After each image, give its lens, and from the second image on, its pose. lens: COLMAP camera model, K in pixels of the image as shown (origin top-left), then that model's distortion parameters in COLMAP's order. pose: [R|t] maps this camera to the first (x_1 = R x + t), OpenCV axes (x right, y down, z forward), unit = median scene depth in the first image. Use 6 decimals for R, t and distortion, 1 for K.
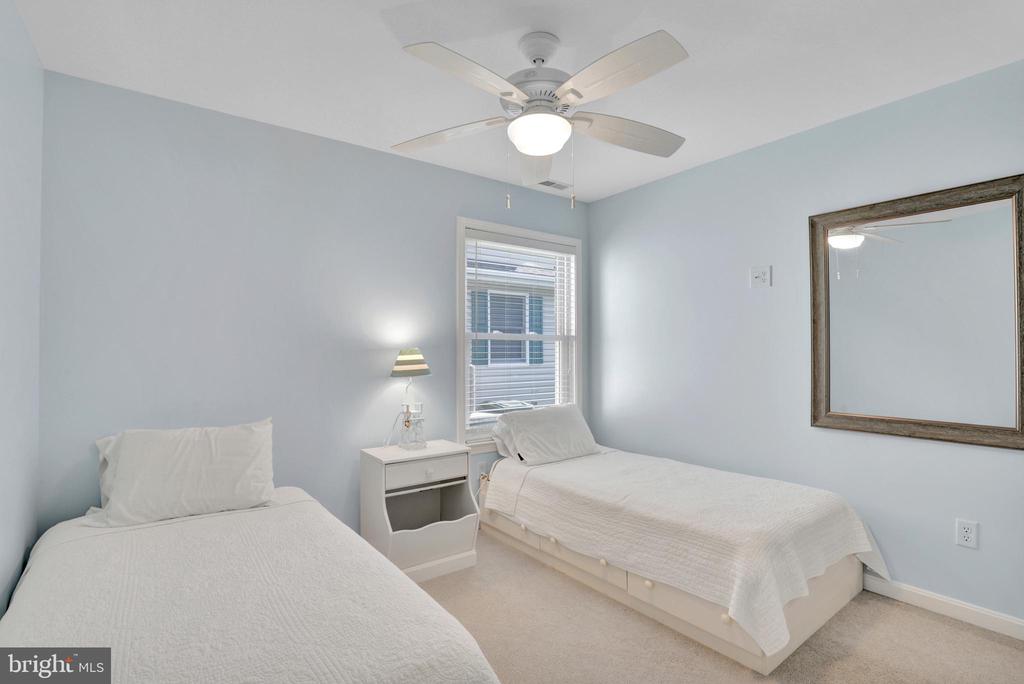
lens RADIAL K [[478.7, 0, 504.0], [0, 478.7, 343.0], [0, 0, 1]] dist [-0.034346, 0.004539]
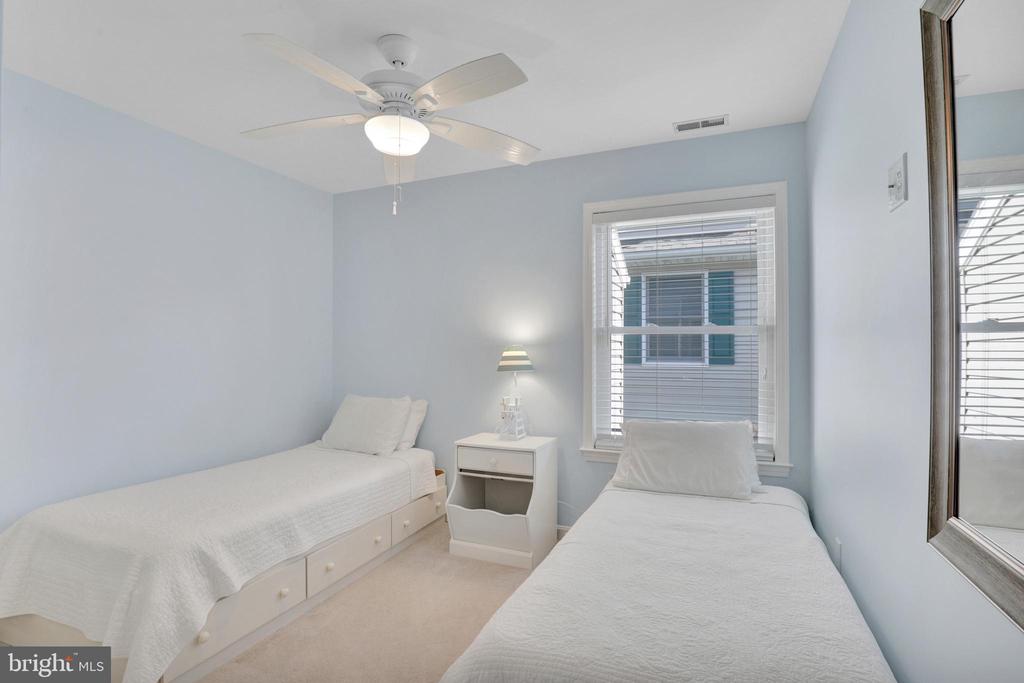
lens RADIAL K [[478.7, 0, 512.7], [0, 478.7, 342.3], [0, 0, 1]] dist [-0.034346, 0.004539]
pose [[0.533169, -0.005830, -0.845989, 0.564997], [0.014023, 0.999900, 0.001948, 0.002540], [0.845892, -0.012902, 0.533197, 0.351298]]
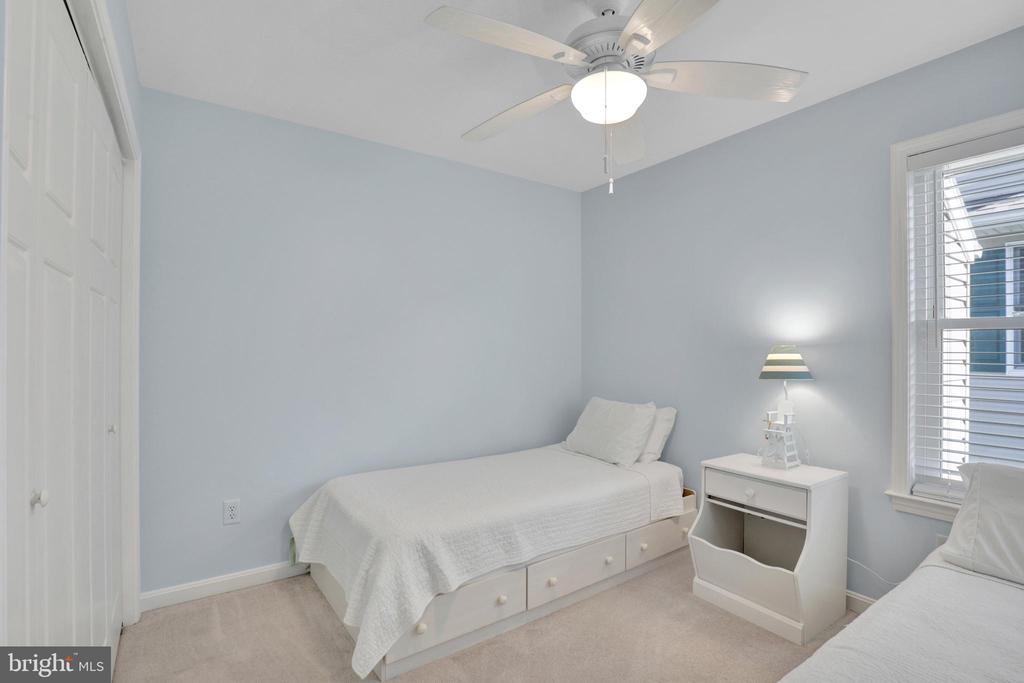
lens RADIAL K [[478.7, 0, 515.1], [0, 478.7, 344.4], [0, 0, 1]] dist [-0.034346, 0.004539]
pose [[0.012592, -0.002351, -0.999918, 0.496543], [0.016571, 0.999860, -0.002142, 0.002504], [0.999783, -0.016543, 0.012629, 0.427892]]
